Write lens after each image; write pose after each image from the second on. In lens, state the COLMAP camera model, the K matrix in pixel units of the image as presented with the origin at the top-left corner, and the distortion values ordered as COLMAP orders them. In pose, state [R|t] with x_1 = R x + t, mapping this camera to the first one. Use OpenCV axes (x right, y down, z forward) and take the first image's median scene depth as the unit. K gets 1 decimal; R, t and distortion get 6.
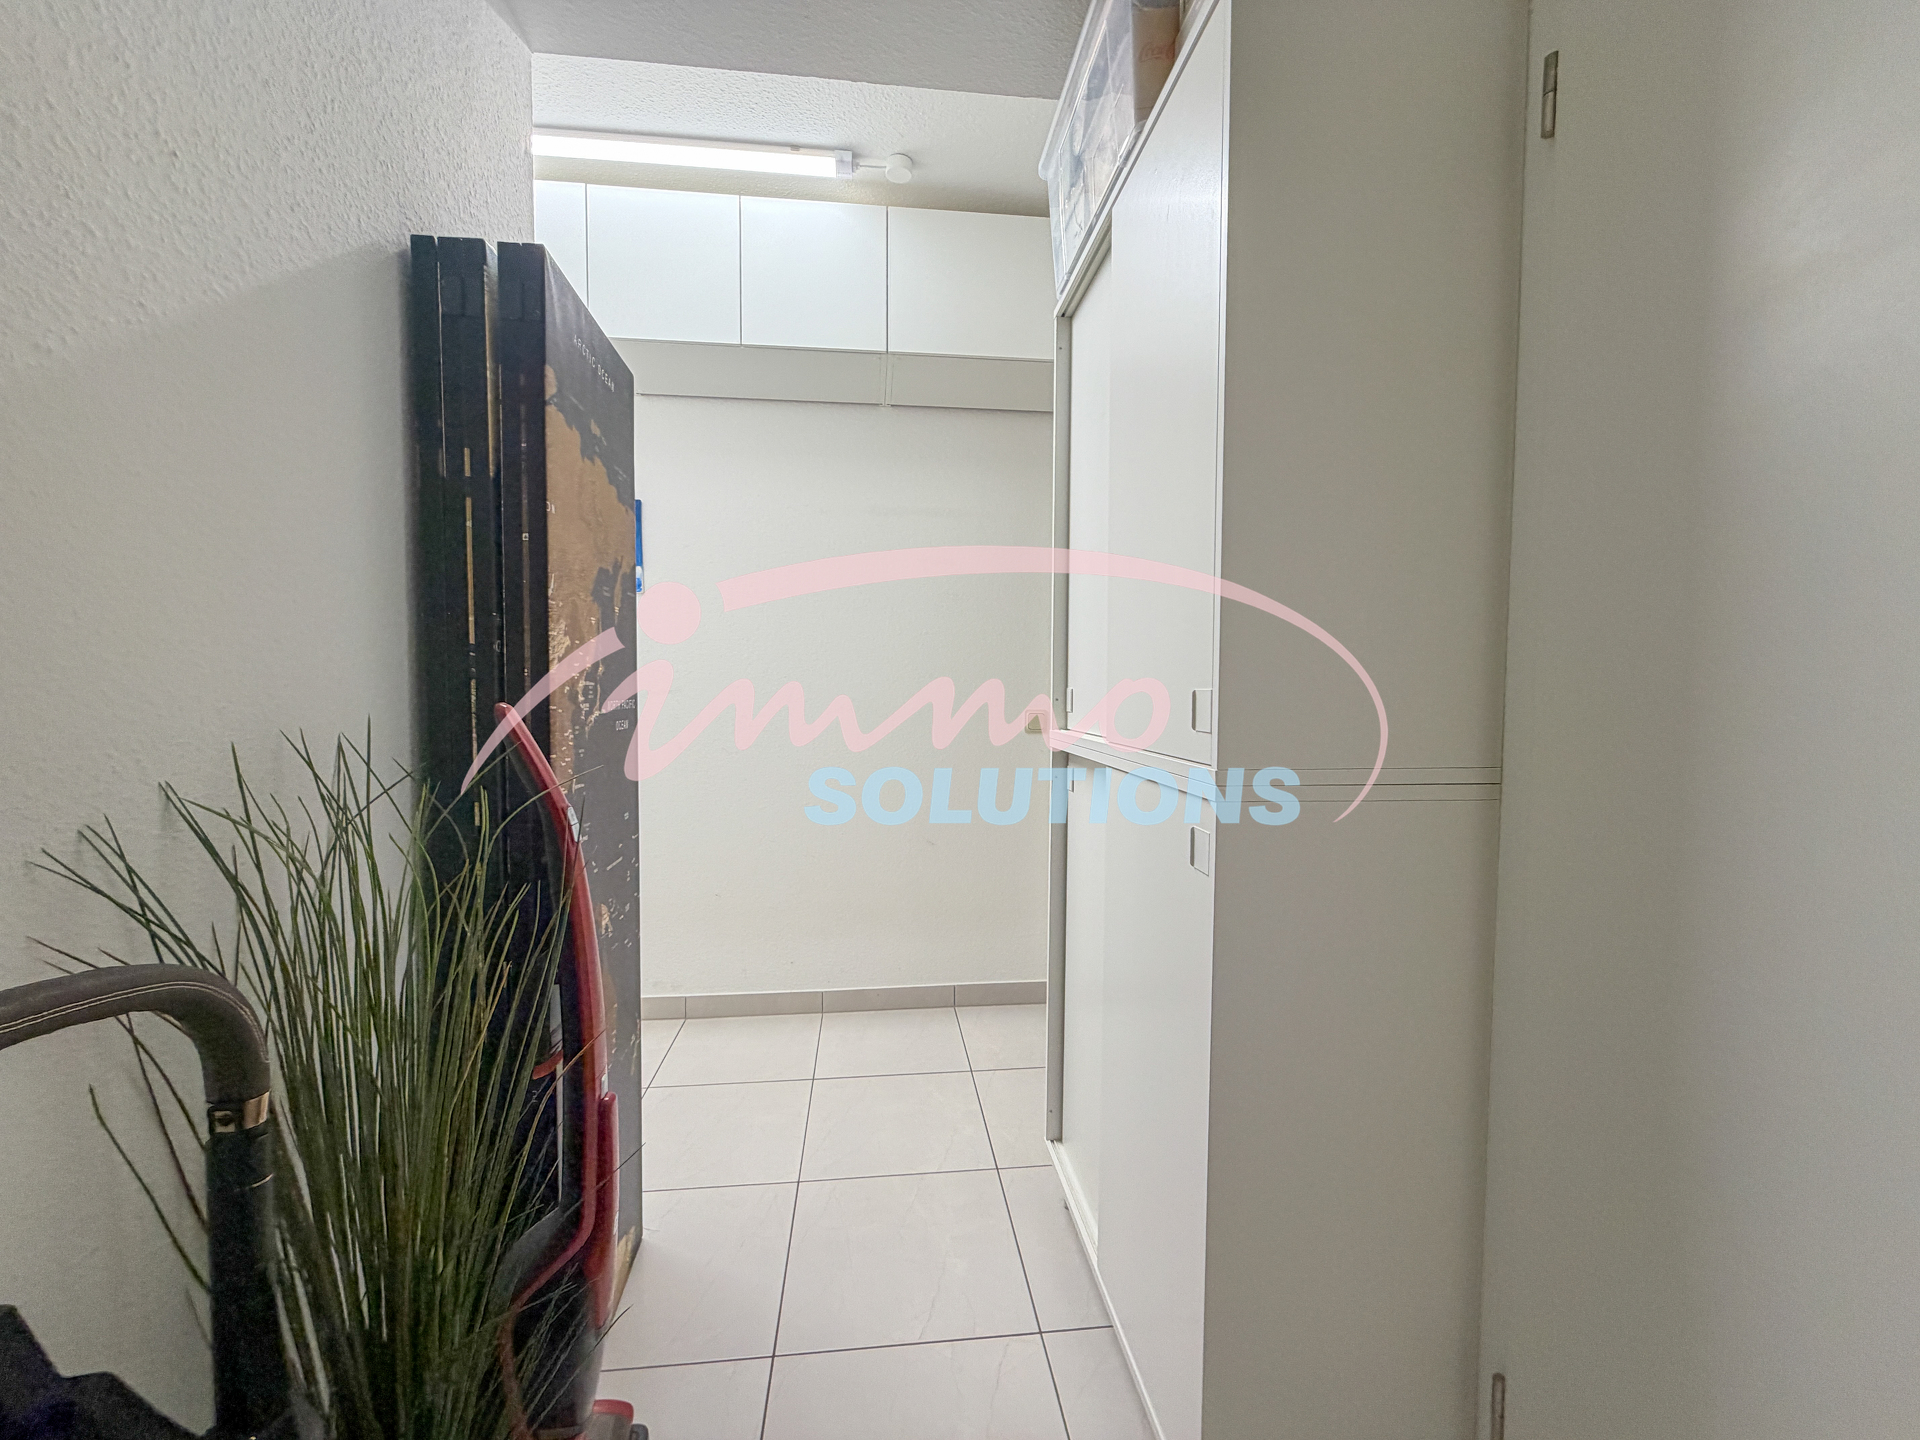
lens RADIAL K [[768.6, 0, 957.7], [0, 768.6, 723.9], [0, 0, 1]] dist [0.000608, 0.000336]
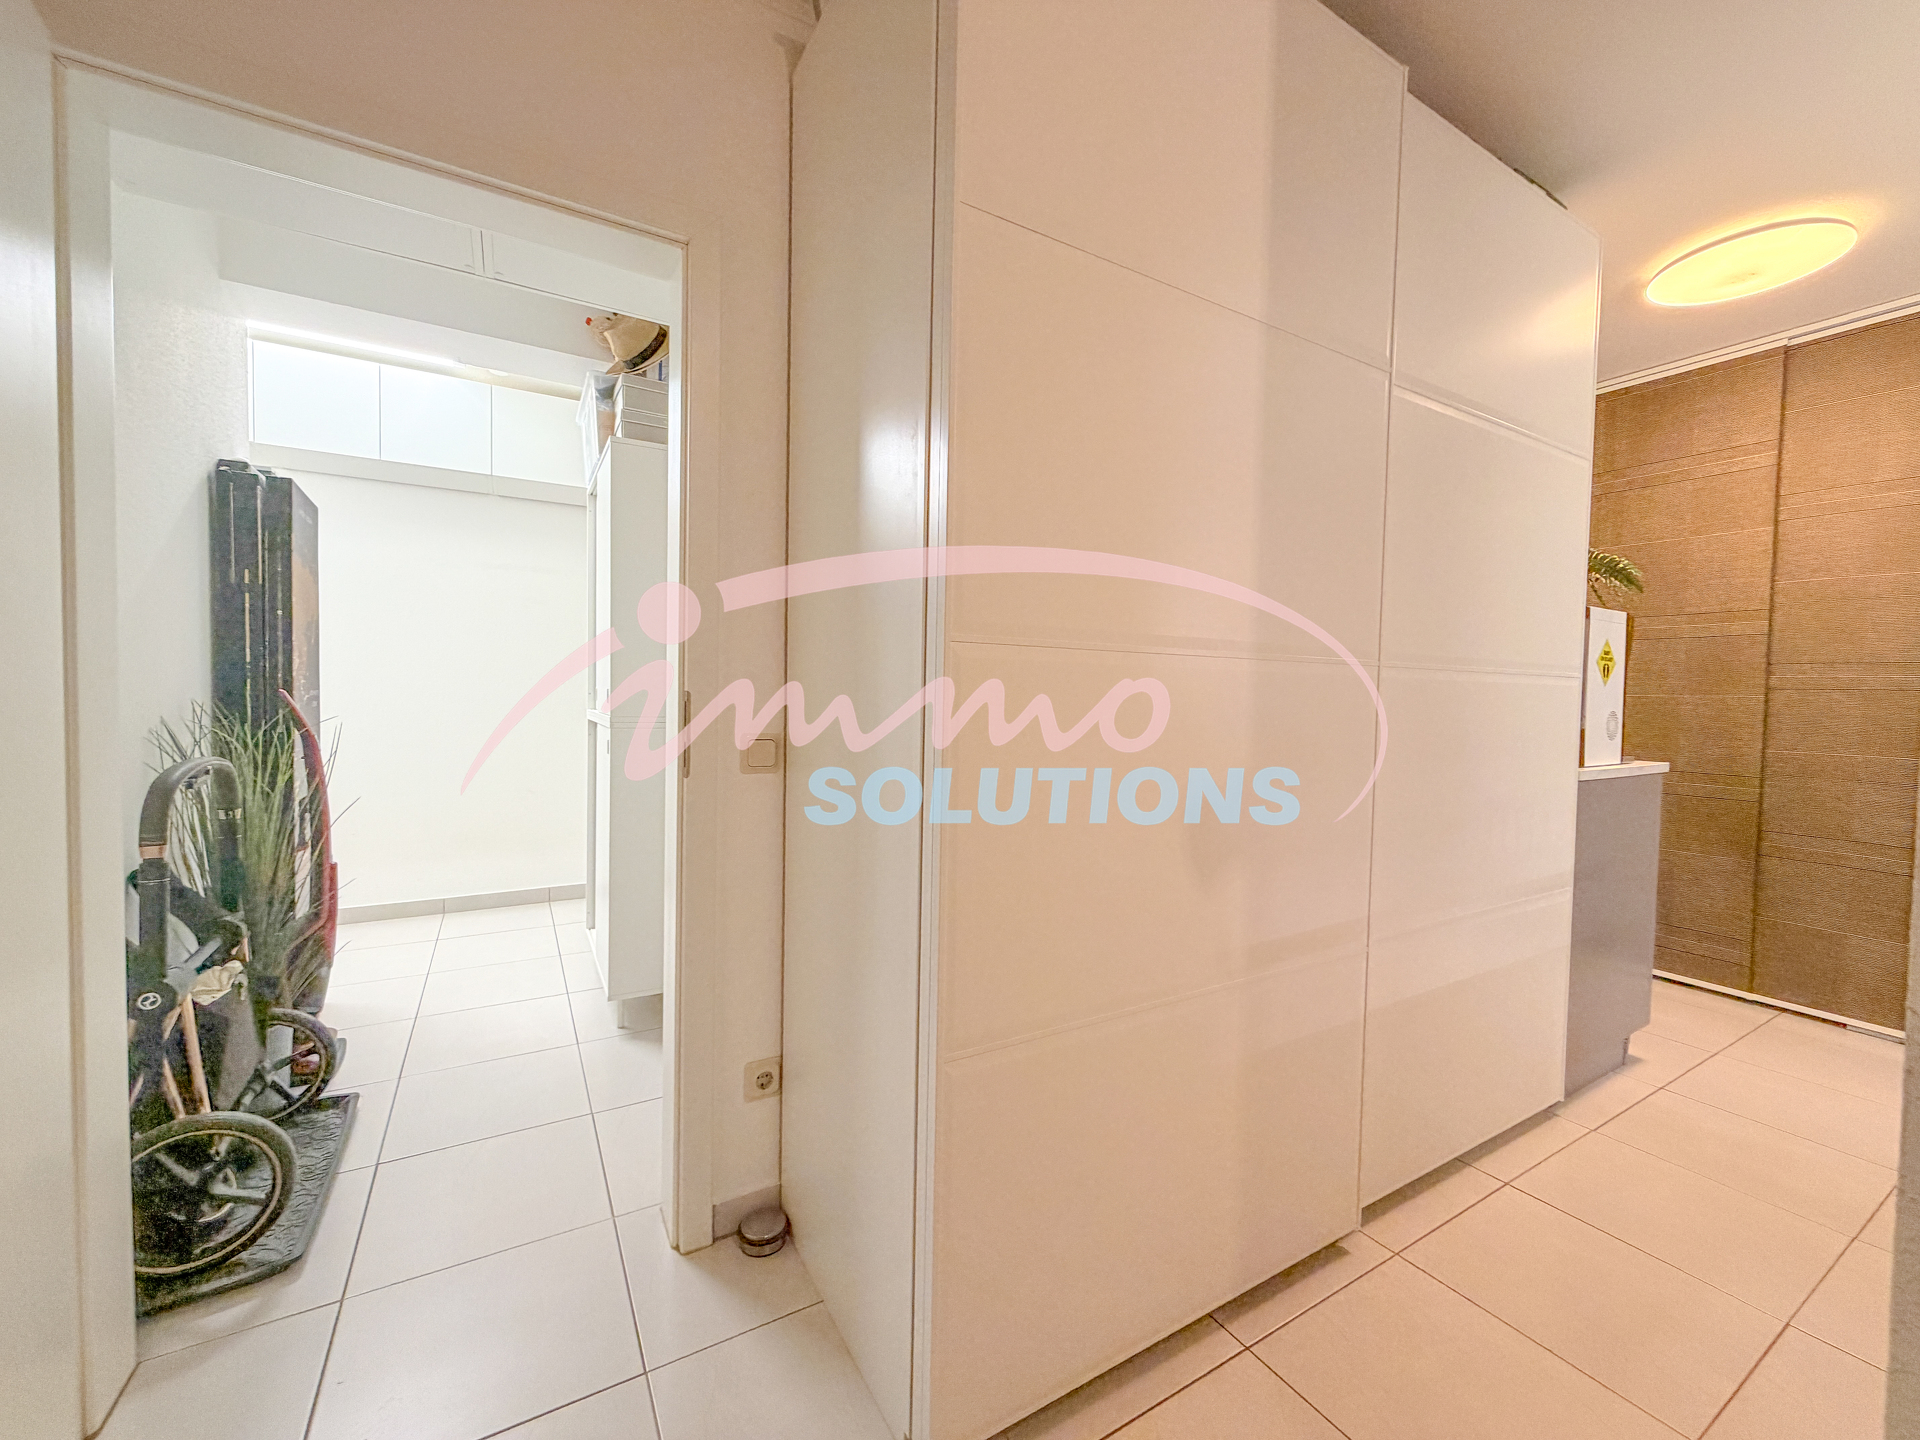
lens RADIAL K [[768.6, 0, 961.2], [0, 768.6, 720.2], [0, 0, 1]] dist [0.000608, 0.000336]
pose [[0.910825, 0.001500, 0.412790, 0.276609], [0.001458, 0.999975, -0.006850, 0.072253], [-0.412790, 0.006841, 0.910801, -1.716956]]
